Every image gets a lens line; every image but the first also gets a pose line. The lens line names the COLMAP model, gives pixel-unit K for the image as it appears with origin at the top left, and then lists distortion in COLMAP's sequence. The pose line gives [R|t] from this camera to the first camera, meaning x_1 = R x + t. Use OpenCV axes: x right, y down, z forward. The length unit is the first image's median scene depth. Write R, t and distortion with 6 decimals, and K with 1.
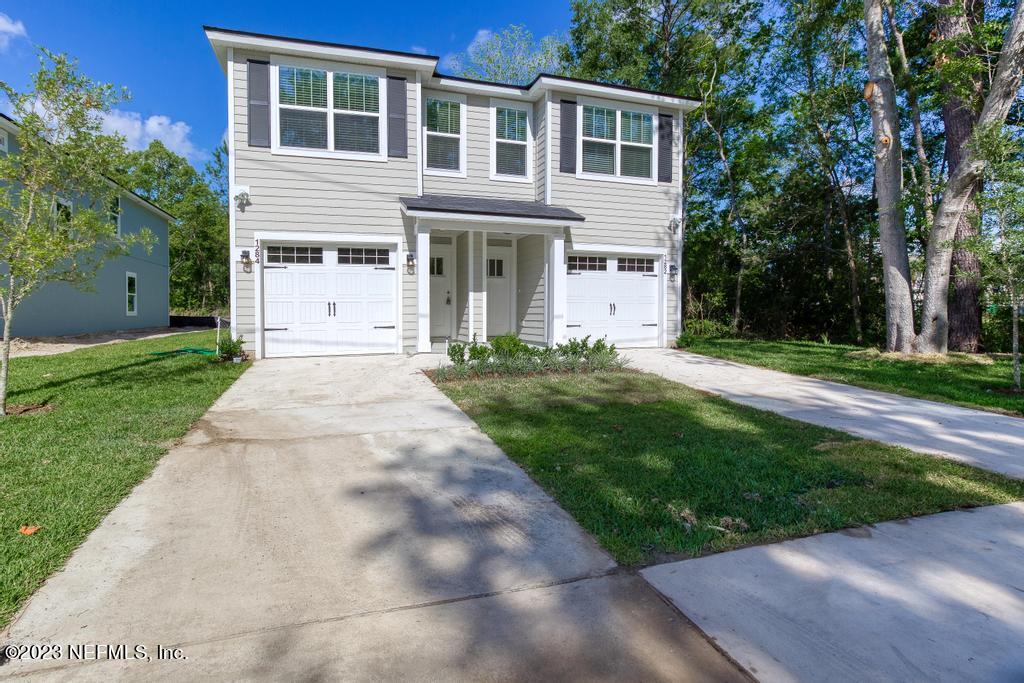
lens RADIAL K [[468.1, 0, 481.5], [0, 468.1, 313.3], [0, 0, 1]] dist [0.007475, 0.001160]
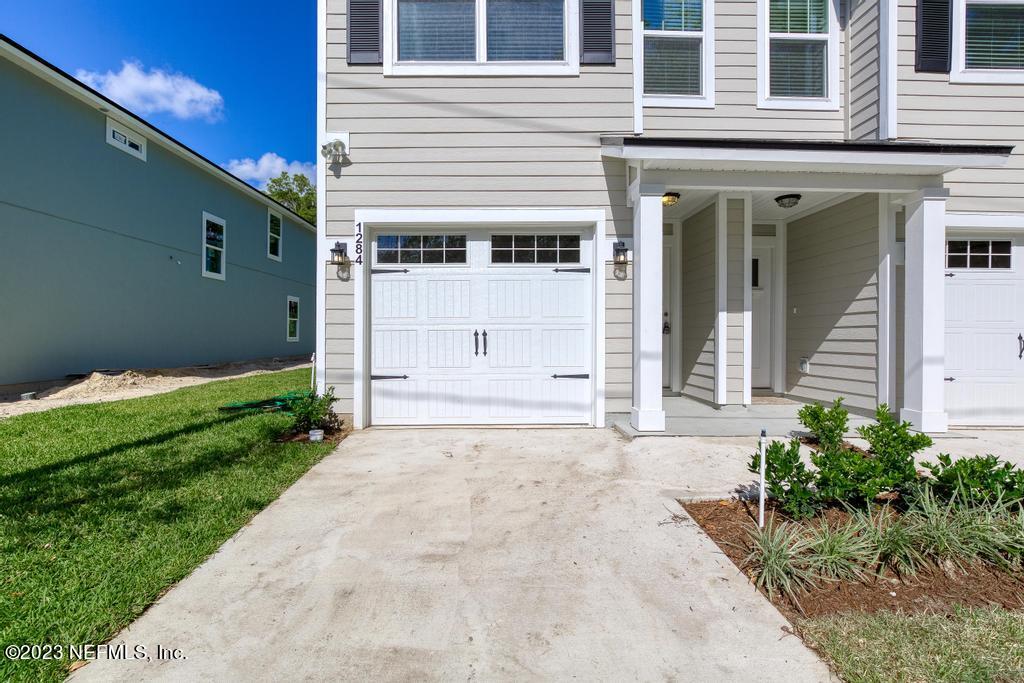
lens RADIAL K [[468.1, 0, 512.7], [0, 468.1, 336.7], [0, 0, 1]] dist [0.007475, 0.001160]
pose [[0.964384, 0.007147, -0.264410, -0.128440], [-0.008036, 0.999965, -0.002281, -0.014859], [0.264384, 0.004324, 0.964408, 0.450457]]
